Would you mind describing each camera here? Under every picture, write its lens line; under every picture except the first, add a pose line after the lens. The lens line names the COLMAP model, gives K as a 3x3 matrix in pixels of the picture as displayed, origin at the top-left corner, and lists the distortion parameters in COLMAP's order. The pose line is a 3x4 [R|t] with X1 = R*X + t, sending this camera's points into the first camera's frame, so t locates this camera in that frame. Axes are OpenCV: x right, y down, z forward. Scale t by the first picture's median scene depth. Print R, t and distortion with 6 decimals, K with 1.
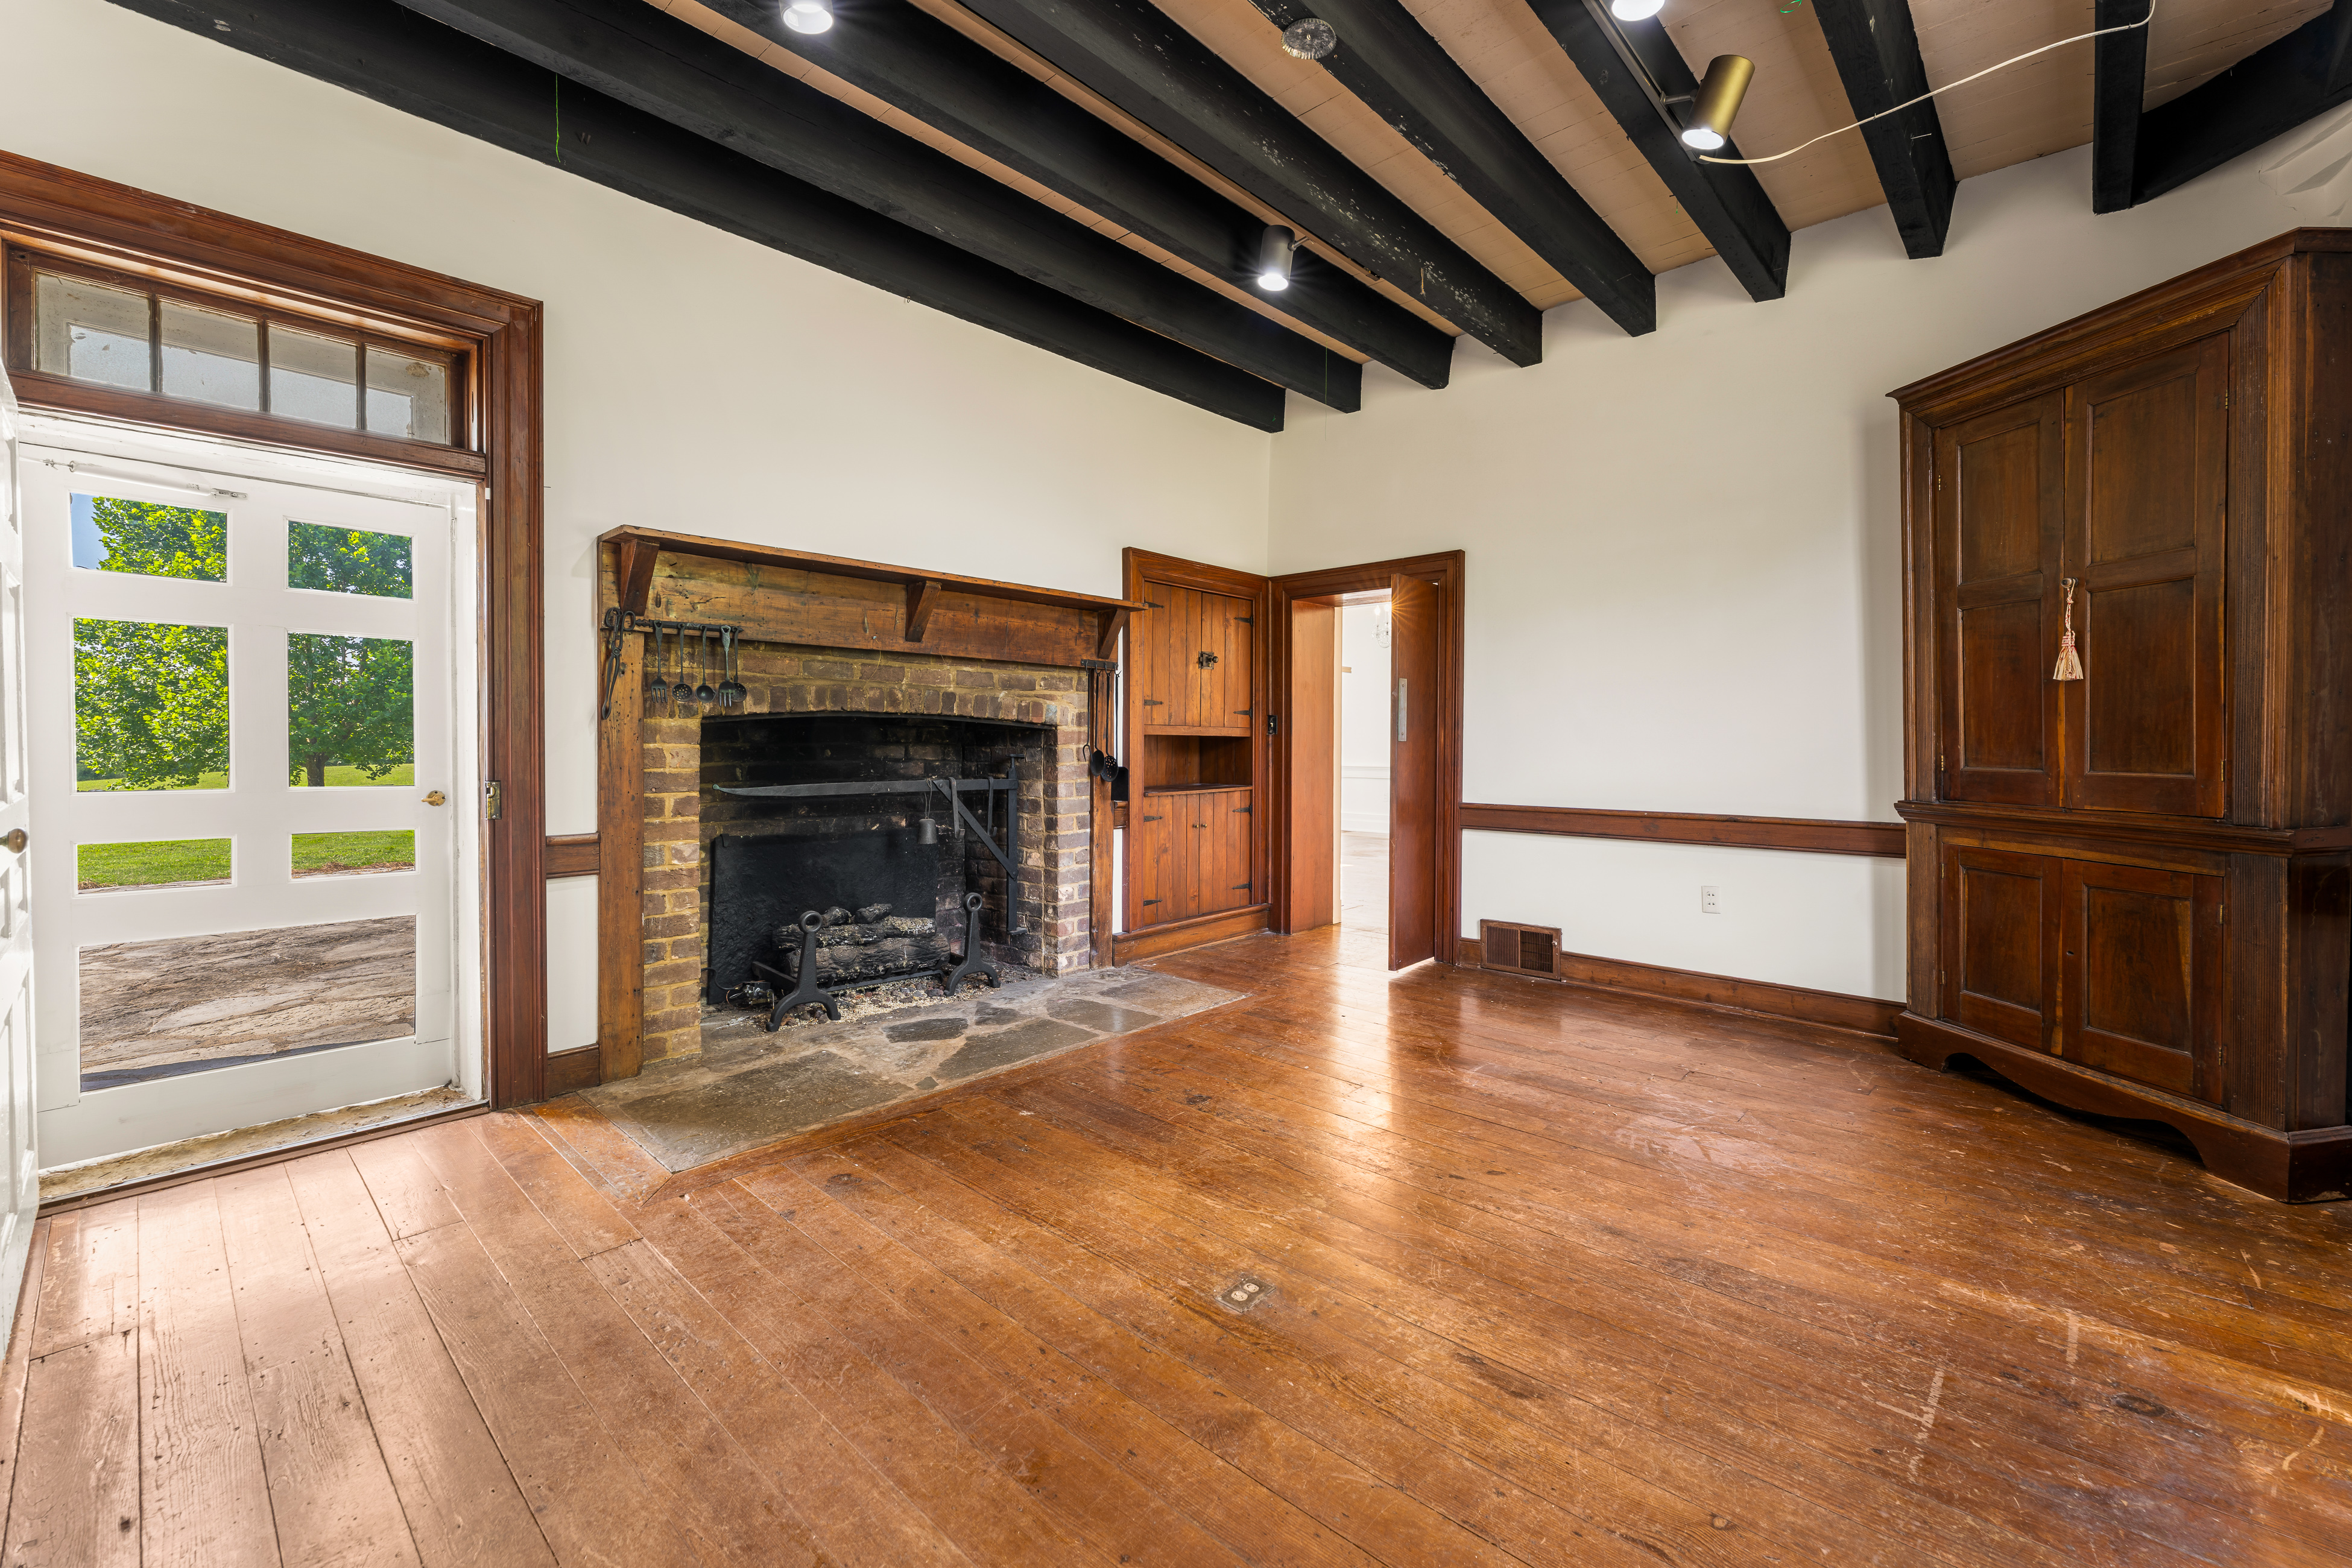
lens RADIAL K [[987.4, 0, 1178.9], [0, 987.4, 737.1], [0, 0, 1]] dist [-0.006905, -0.000541]
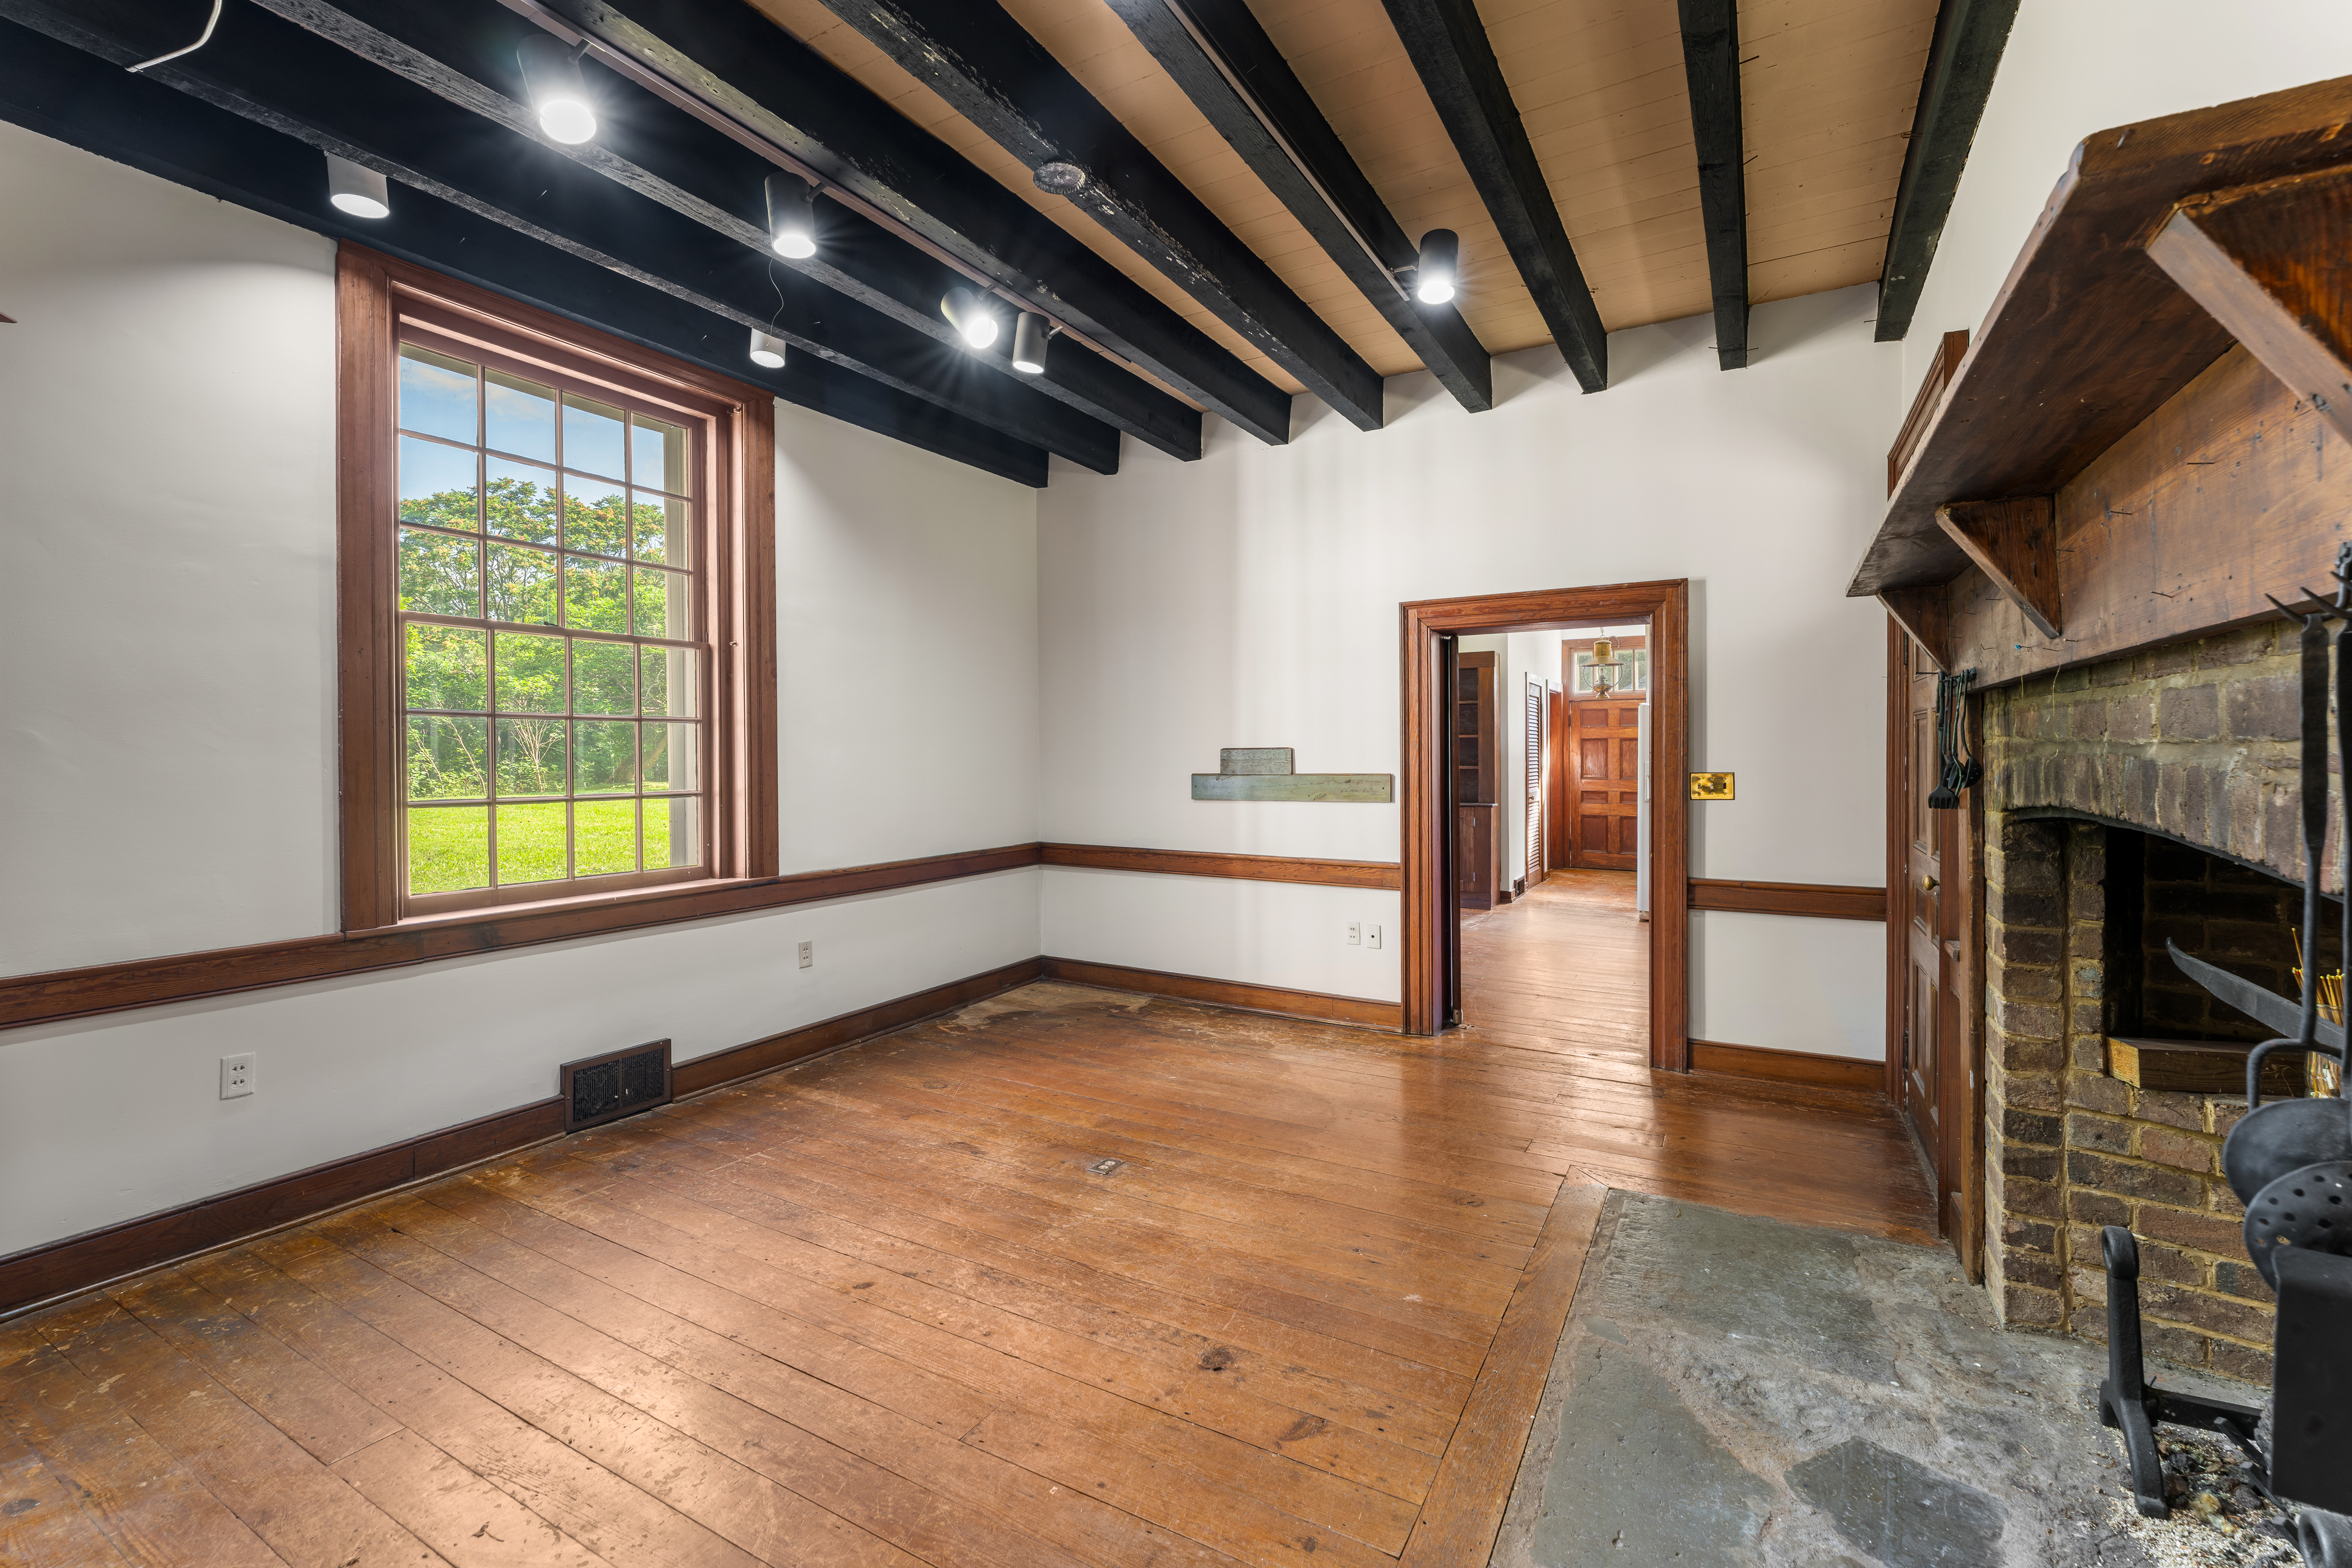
lens RADIAL K [[987.4, 0, 1189.6], [0, 987.4, 772.5], [0, 0, 1]] dist [-0.006905, -0.000541]
pose [[-0.973093, 0.007864, -0.230278, 0.229897], [0.004514, 0.999876, 0.015073, -0.064438], [0.230368, 0.013628, -0.973008, 1.983079]]
